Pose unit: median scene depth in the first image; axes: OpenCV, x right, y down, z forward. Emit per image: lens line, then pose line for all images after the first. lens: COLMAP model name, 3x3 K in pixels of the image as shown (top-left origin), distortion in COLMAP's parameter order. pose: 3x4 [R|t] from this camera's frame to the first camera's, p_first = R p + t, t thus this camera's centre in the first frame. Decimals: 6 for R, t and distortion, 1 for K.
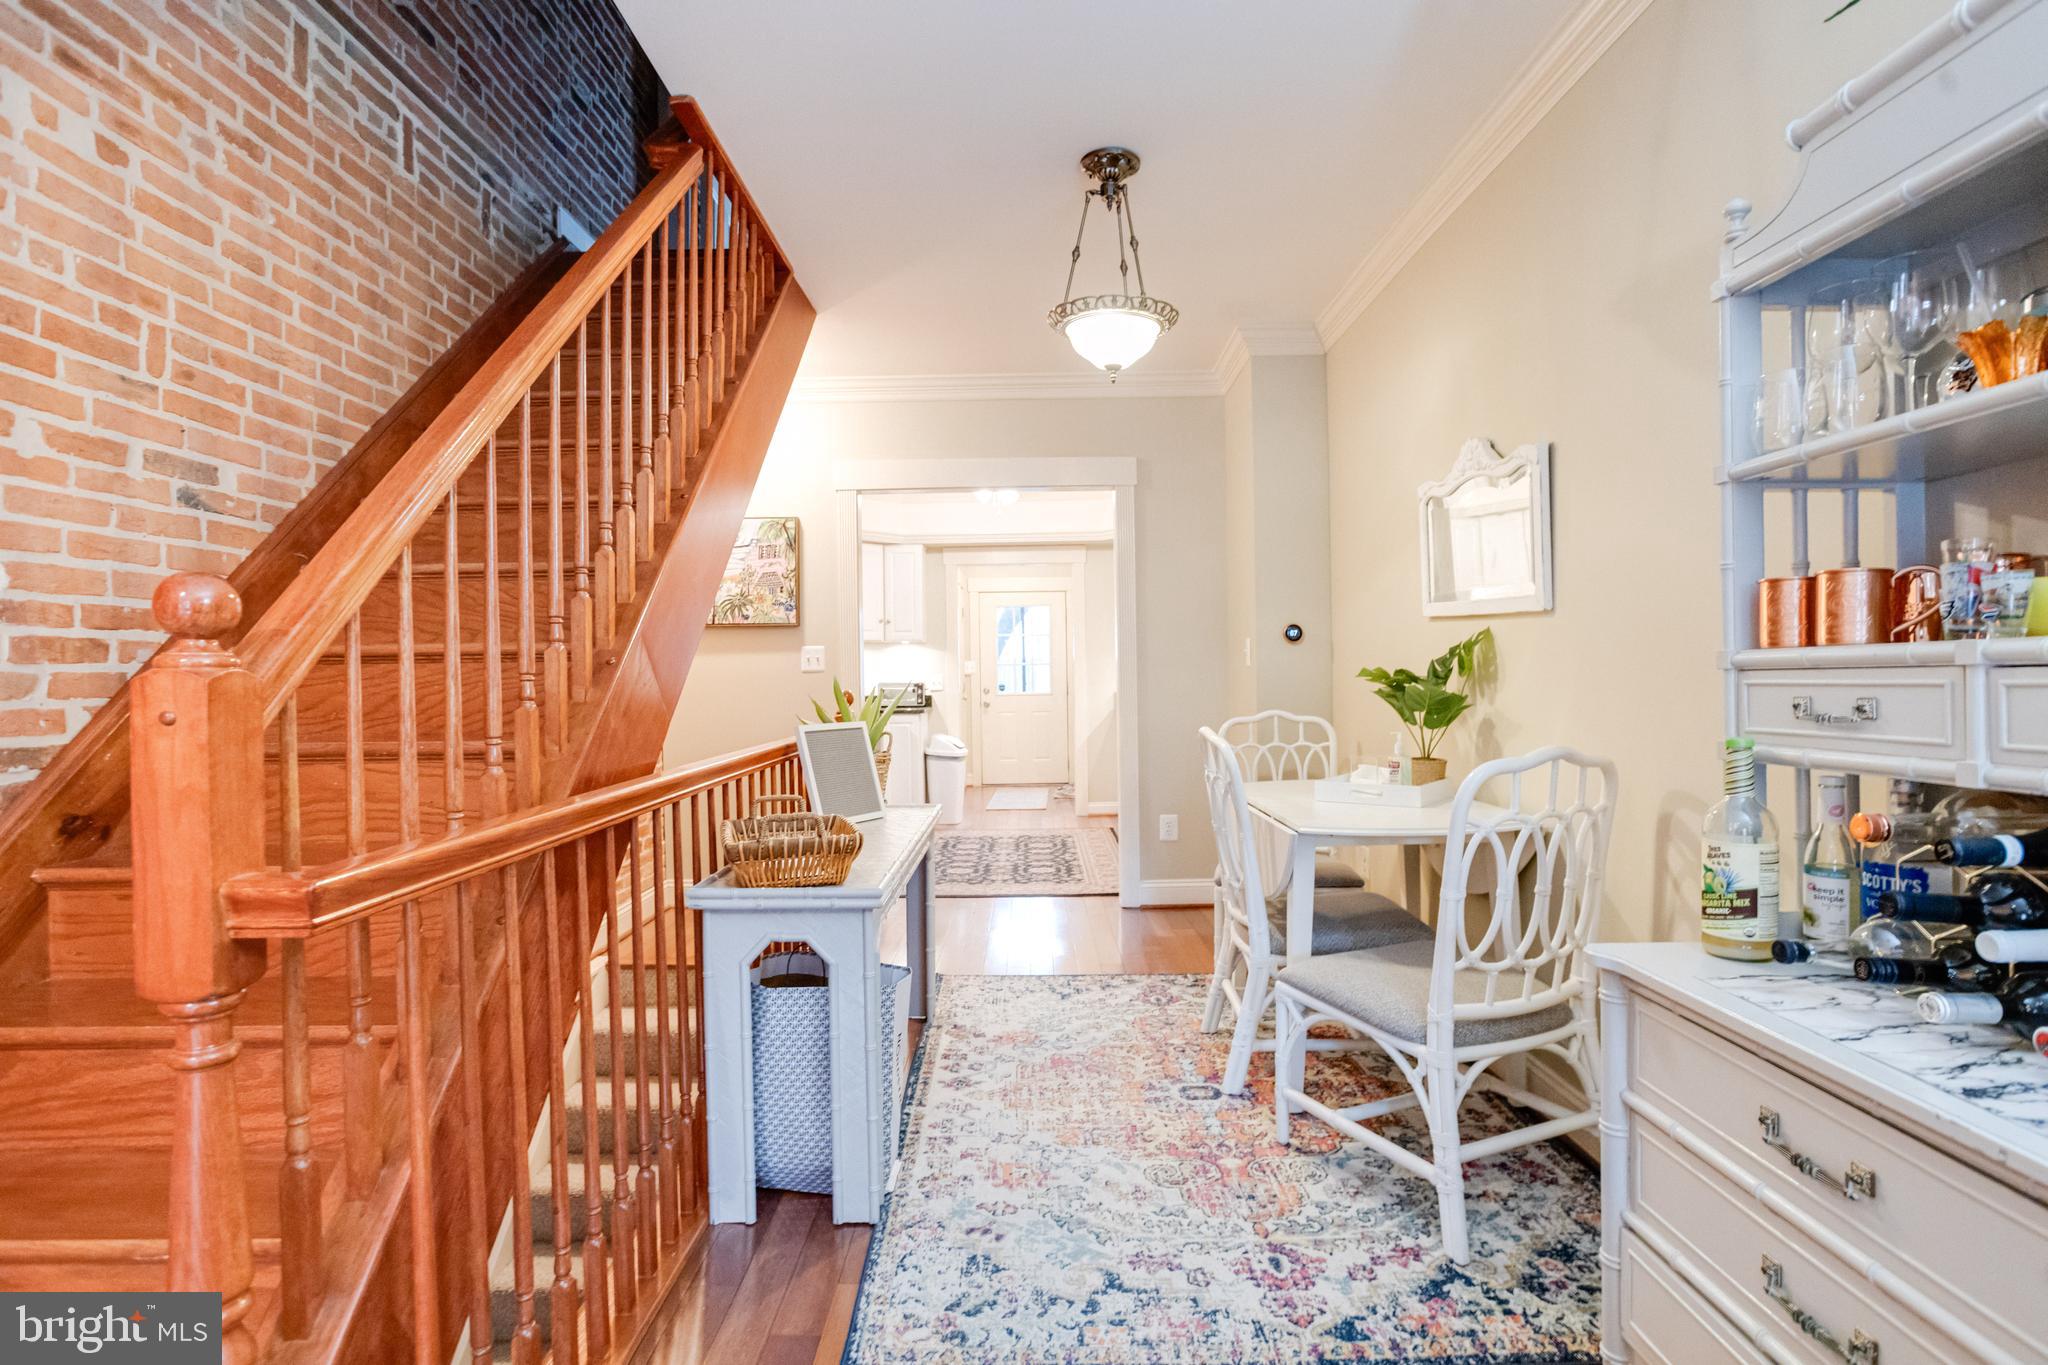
lens RADIAL K [[1017.4, 0, 1033.1], [0, 1017.4, 670.8], [0, 0, 1]] dist [-0.047391, 0.023663]
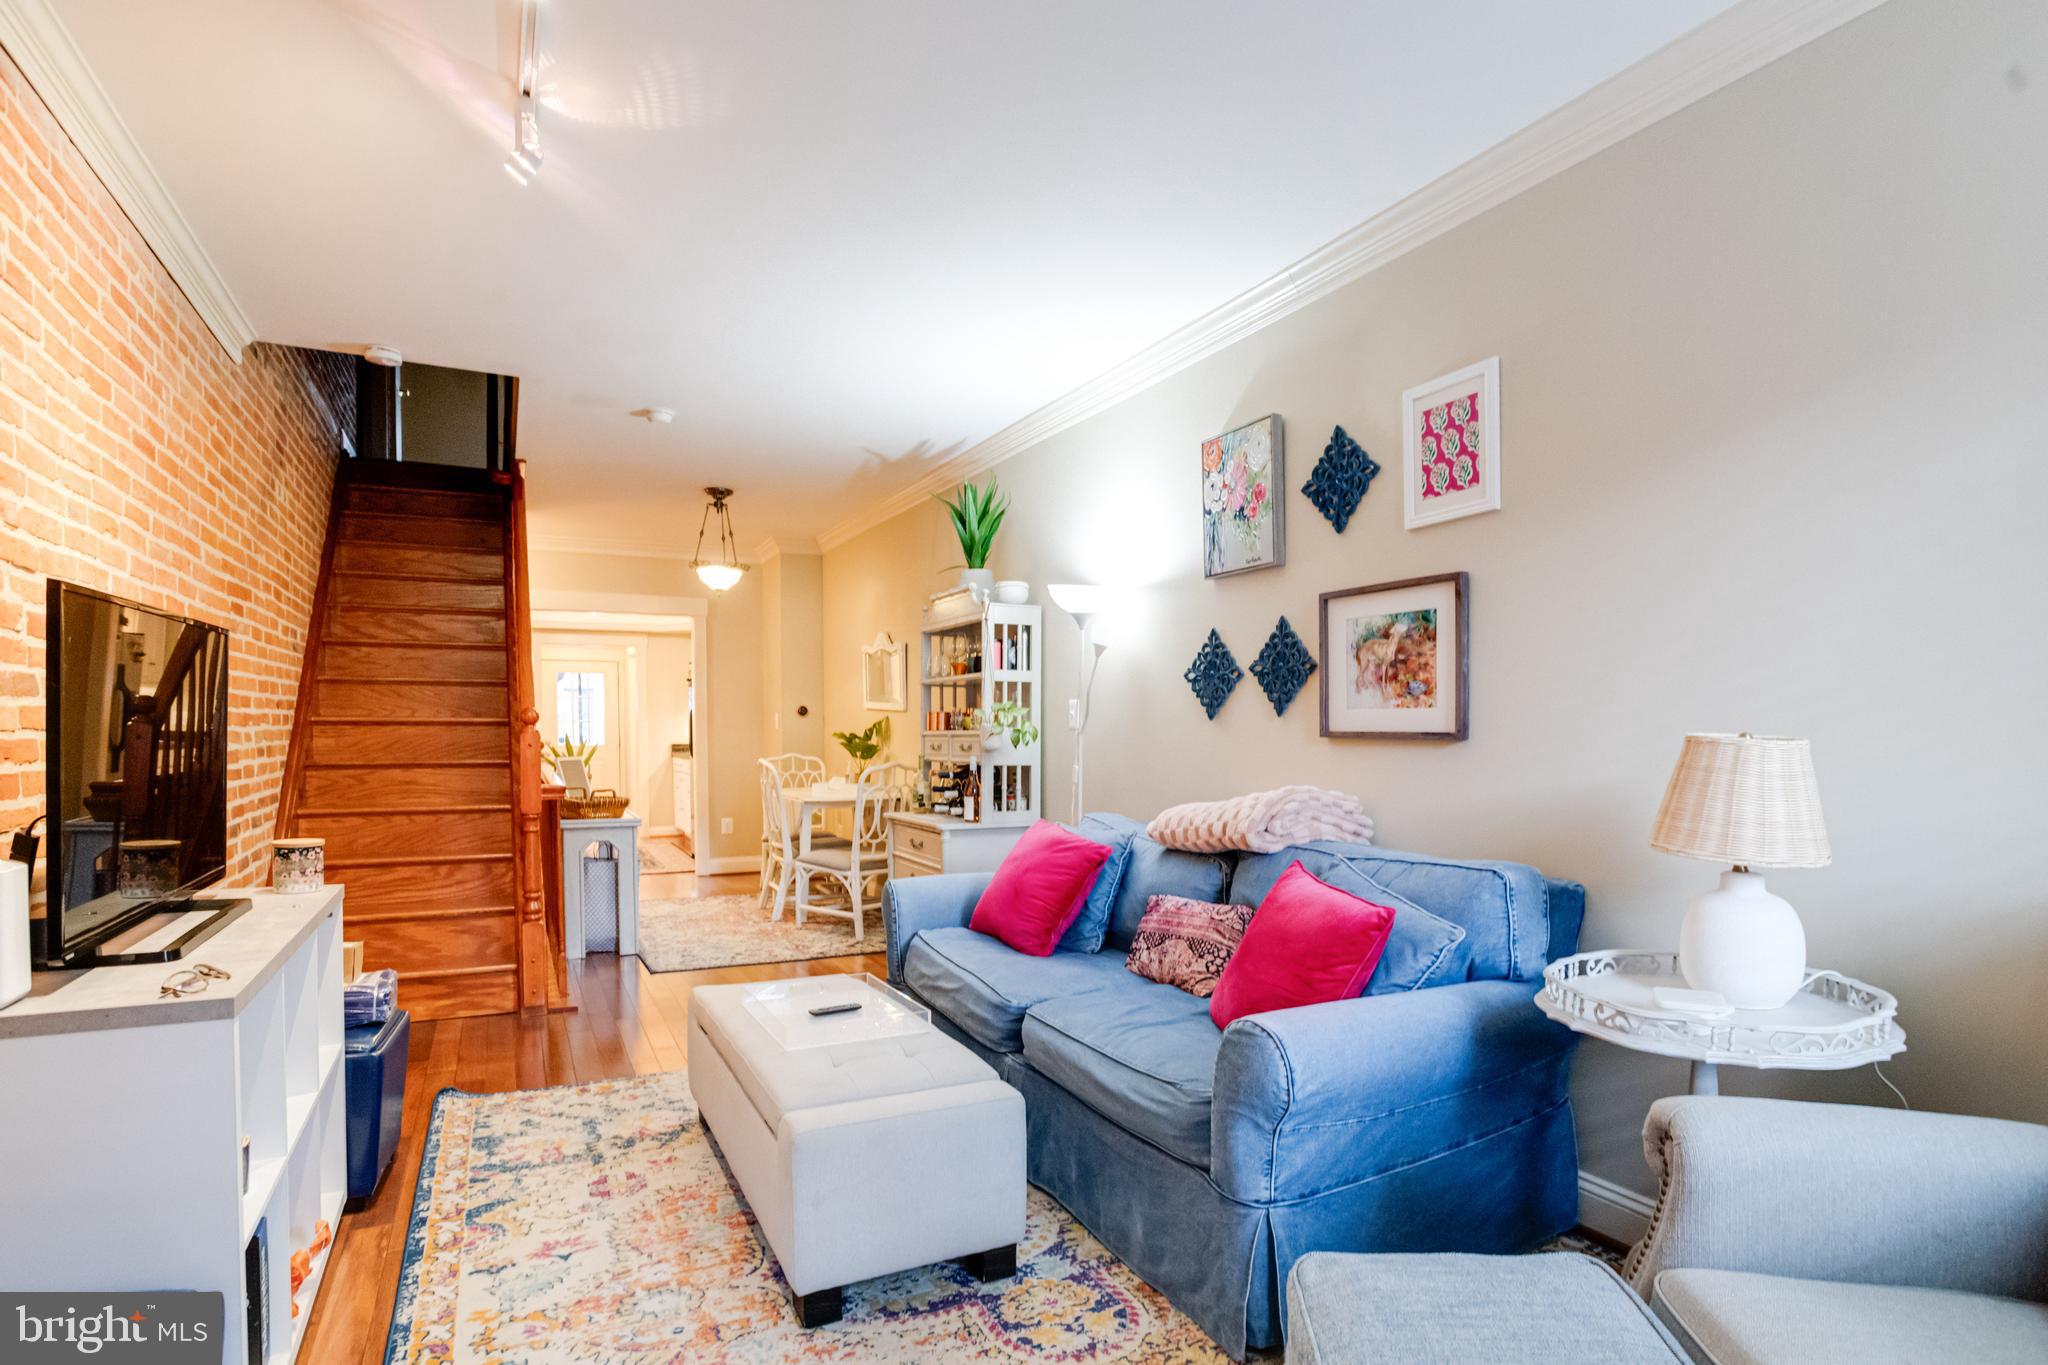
lens RADIAL K [[1052.8, 0, 1040.3], [0, 1052.8, 768.7], [0, 0, 1]] dist [-0.044363, 0.013766]
pose [[0.889316, -0.004639, 0.457269, -0.325724], [-0.014249, 0.999182, 0.037847, -0.017024], [-0.457070, -0.040173, 0.888523, -1.255570]]
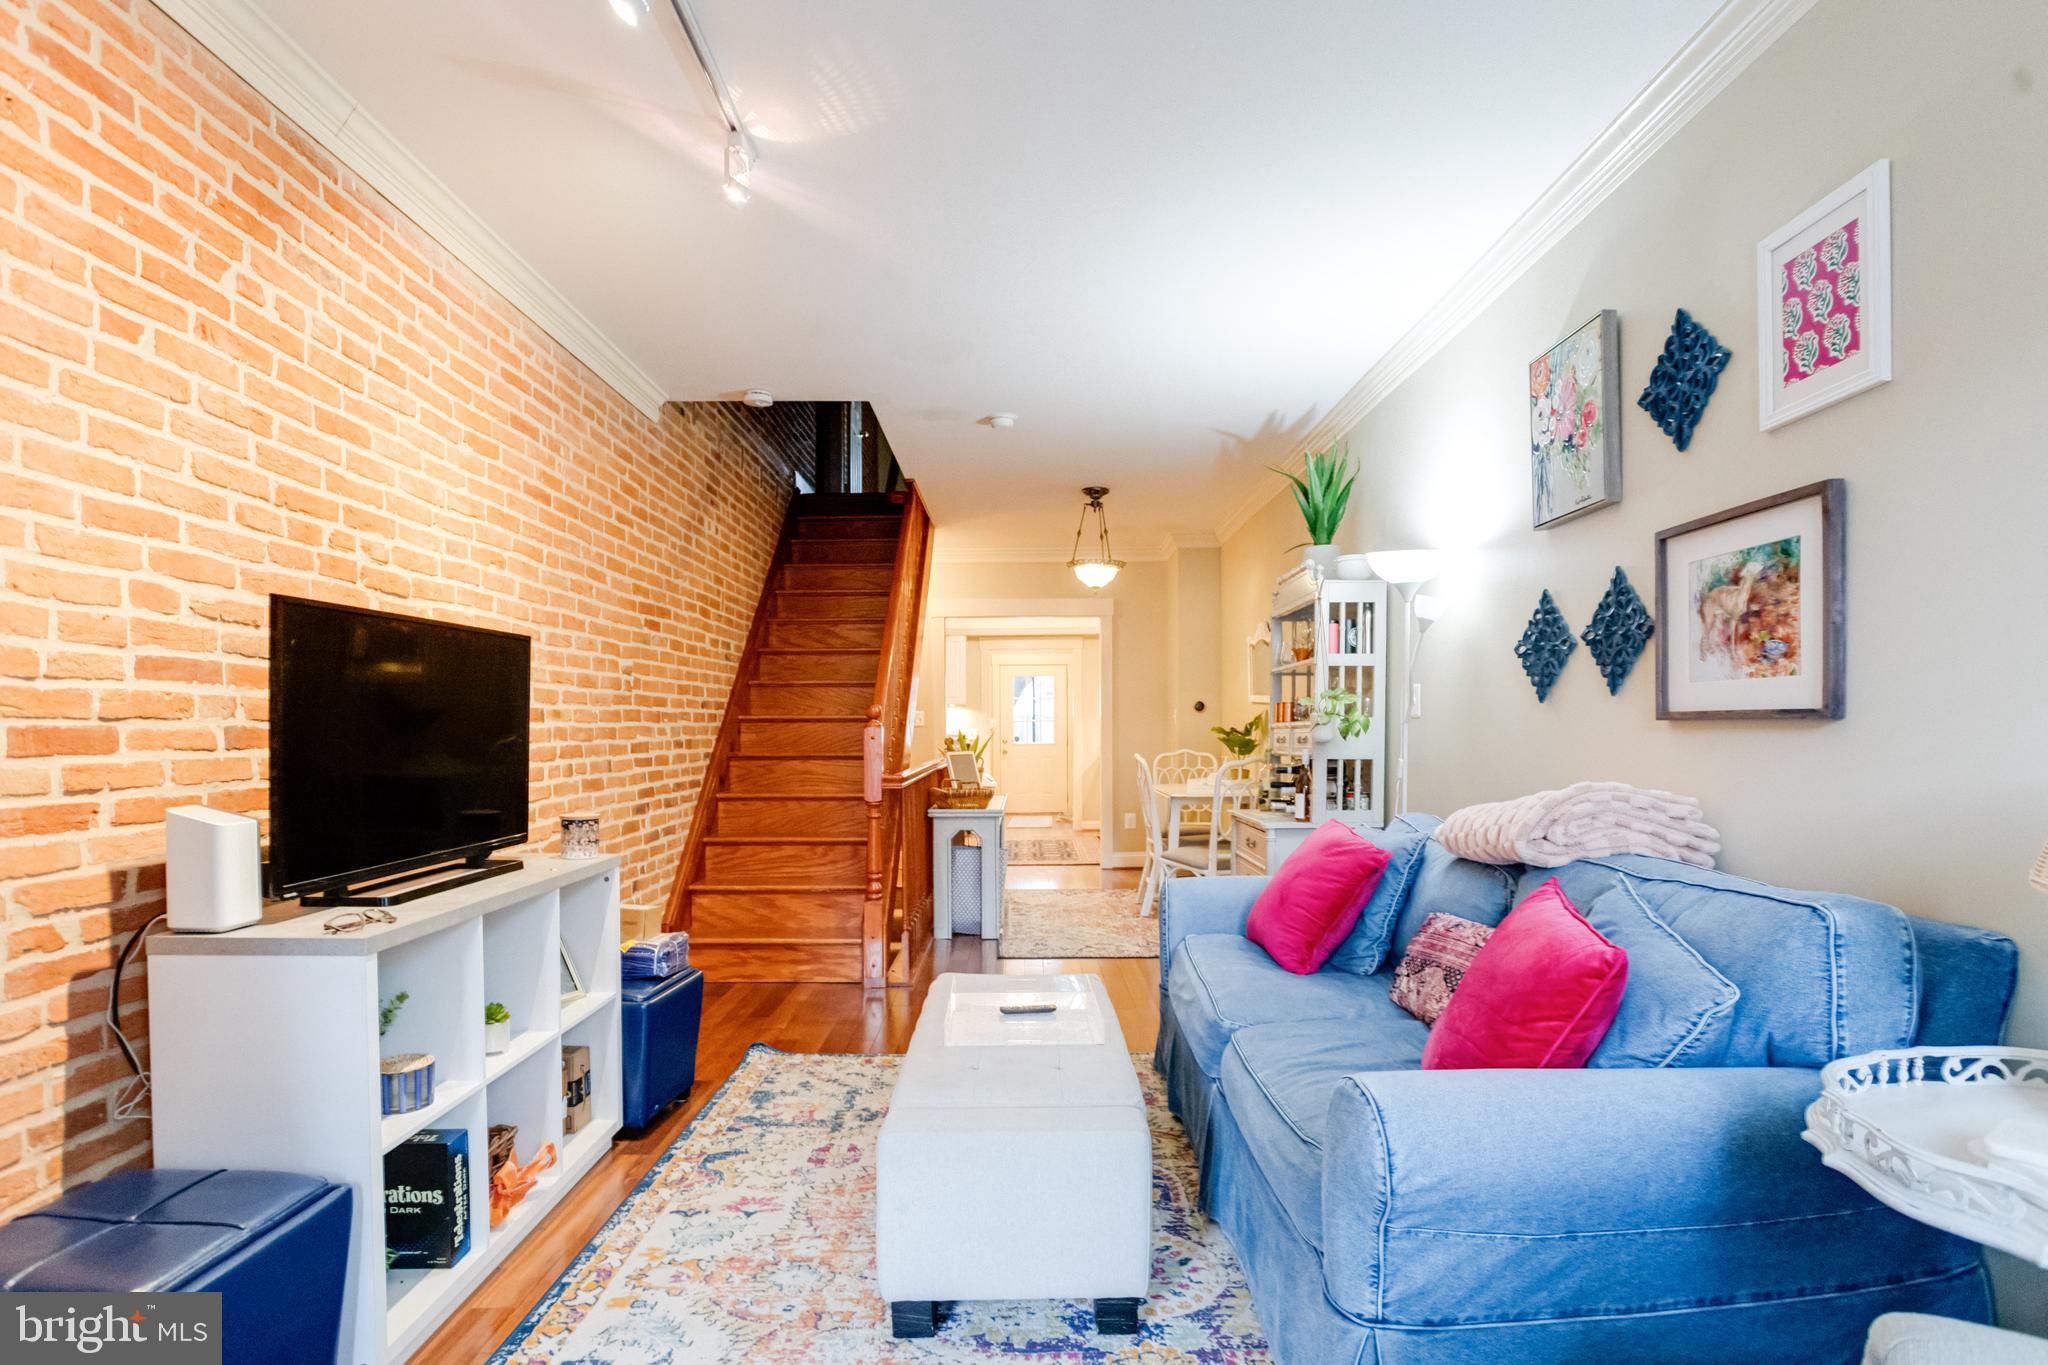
lens RADIAL K [[1048.1, 0, 1045.0], [0, 1048.1, 763.9], [0, 0, 1]] dist [-0.052000, 0.025369]
pose [[0.999822, 0.004476, 0.018324, -0.069138], [-0.005160, 0.999285, 0.037444, -0.006159], [-0.018144, -0.037532, 0.999131, -1.230103]]
